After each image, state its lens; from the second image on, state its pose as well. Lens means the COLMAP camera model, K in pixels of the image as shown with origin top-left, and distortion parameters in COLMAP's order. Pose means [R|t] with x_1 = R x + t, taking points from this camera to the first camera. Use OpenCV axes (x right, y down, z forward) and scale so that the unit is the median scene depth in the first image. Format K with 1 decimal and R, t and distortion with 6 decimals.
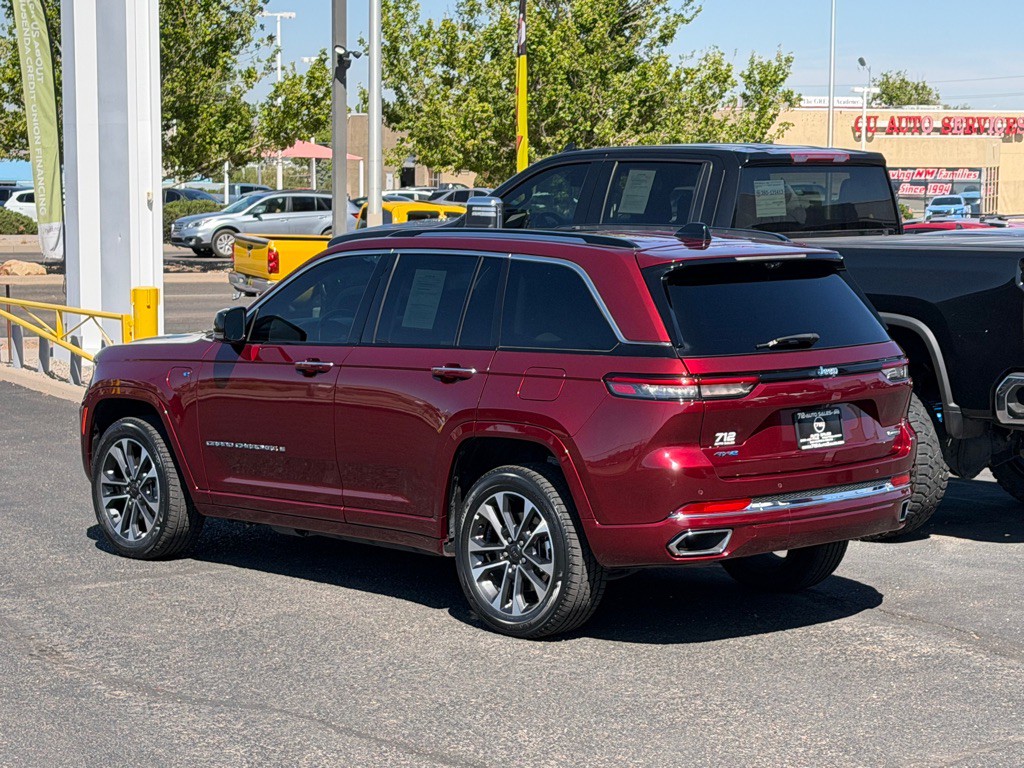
lens RADIAL K [[2301.1, 0, 522.2], [0, 2301.1, 385.1], [0, 0, 1]] dist [0.130931, 0.188122]
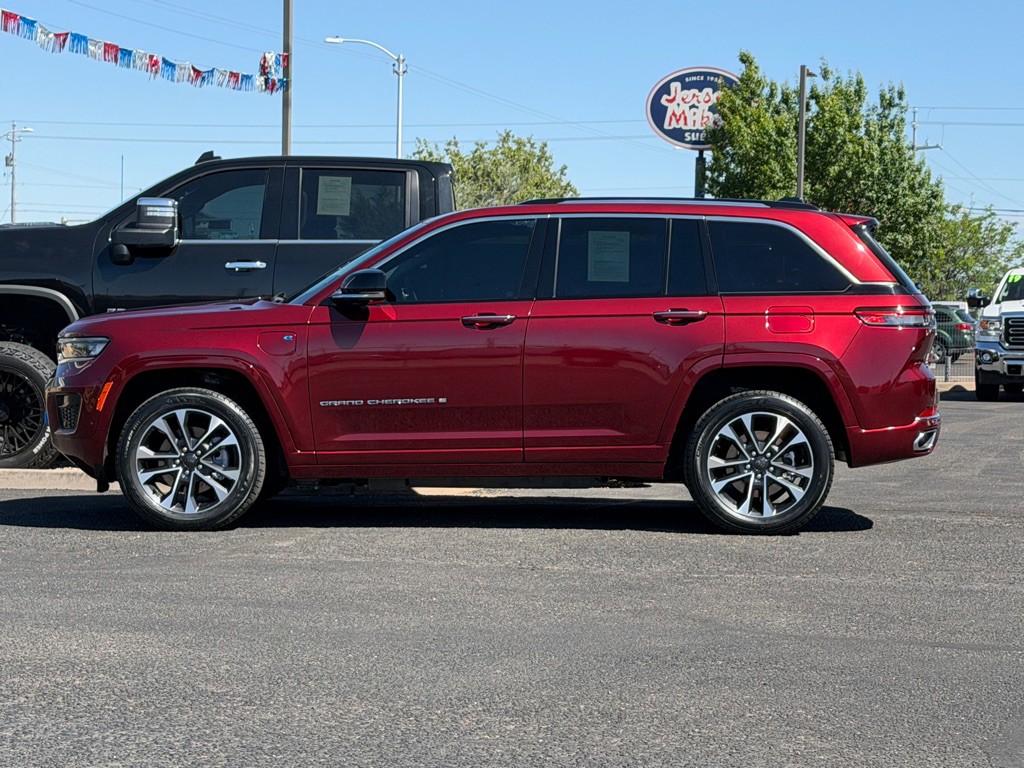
lens RADIAL K [[2297.6, 0, 509.9], [0, 2297.6, 363.7], [0, 0, 1]] dist [0.125325, 0.111856]
pose [[0.702888, -0.009693, 0.711235, -0.659446], [0.055502, 0.997606, -0.041254, 0.044407], [-0.709132, 0.068472, 0.701743, 0.181154]]
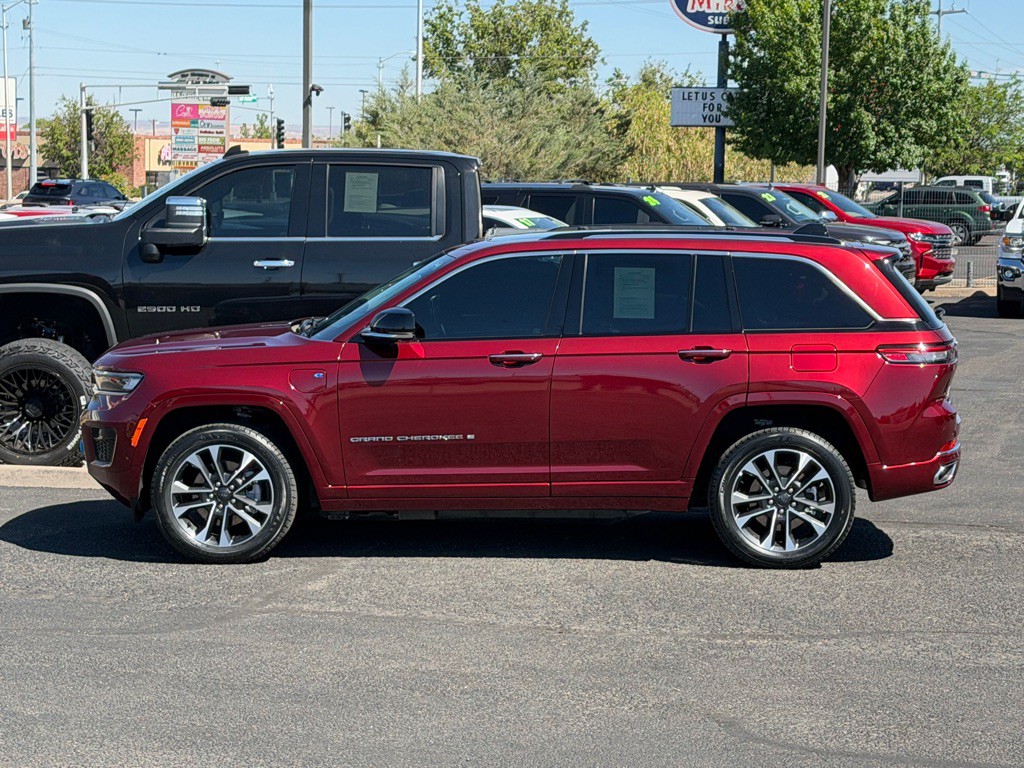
lens RADIAL K [[2297.2, 0, 513.9], [0, 2297.2, 378.4], [0, 0, 1]] dist [0.143009, -0.061574]
pose [[0.707817, -0.062603, 0.703616, -0.668138], [0.056545, 0.997890, 0.031903, -0.026019], [-0.704129, 0.017204, 0.709864, 0.170530]]
